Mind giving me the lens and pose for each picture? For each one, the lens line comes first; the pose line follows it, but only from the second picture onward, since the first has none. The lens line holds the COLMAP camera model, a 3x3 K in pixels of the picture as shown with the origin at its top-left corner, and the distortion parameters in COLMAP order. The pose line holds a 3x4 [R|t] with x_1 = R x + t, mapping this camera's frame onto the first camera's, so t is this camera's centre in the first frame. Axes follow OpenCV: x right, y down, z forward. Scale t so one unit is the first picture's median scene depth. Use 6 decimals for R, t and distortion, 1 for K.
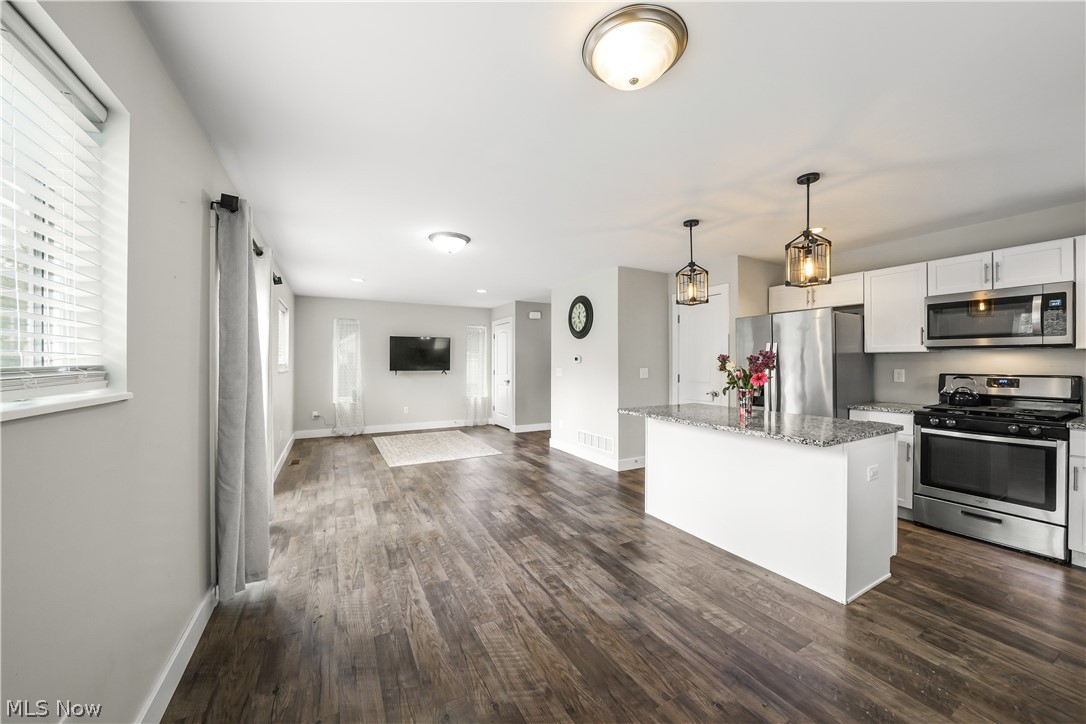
lens RADIAL K [[391.2, 0, 545.3], [0, 391.2, 362.0], [0, 0, 1]] dist [-0.020659, 0.000182]
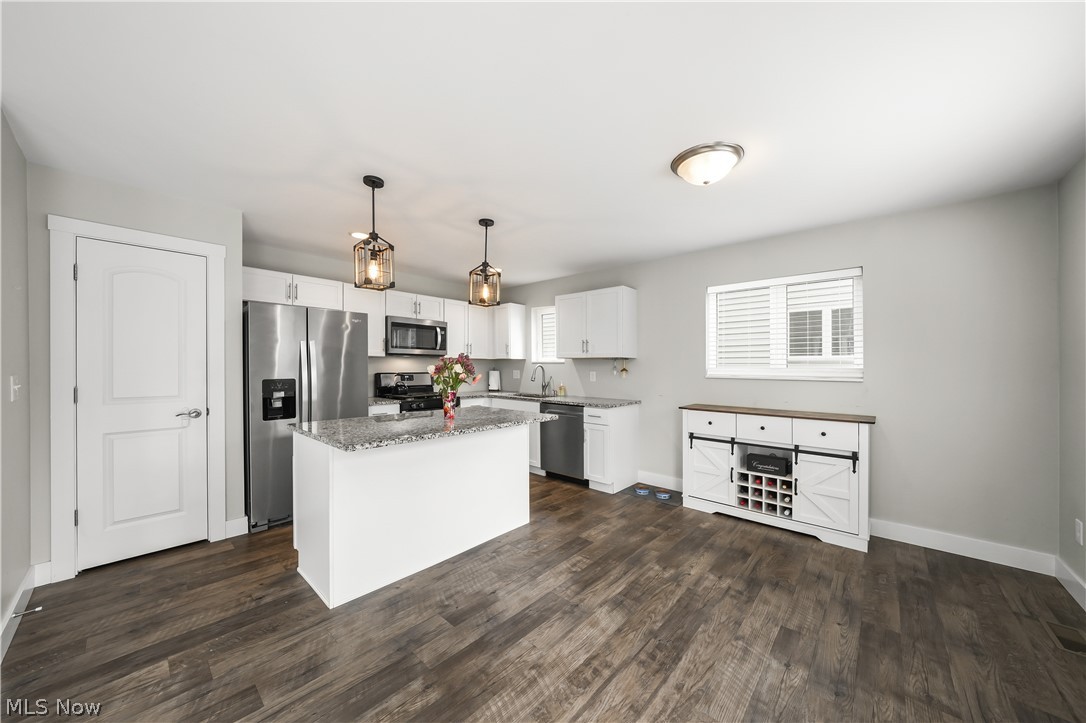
lens RADIAL K [[381.0, 0, 535.2], [0, 381.0, 371.4], [0, 0, 1]] dist [-0.009010, 0.000124]
pose [[-0.323790, -0.014223, 0.946022, -0.429137], [-0.008212, 0.999892, 0.012222, 0.004341], [-0.946093, -0.003811, -0.323872, 0.950884]]
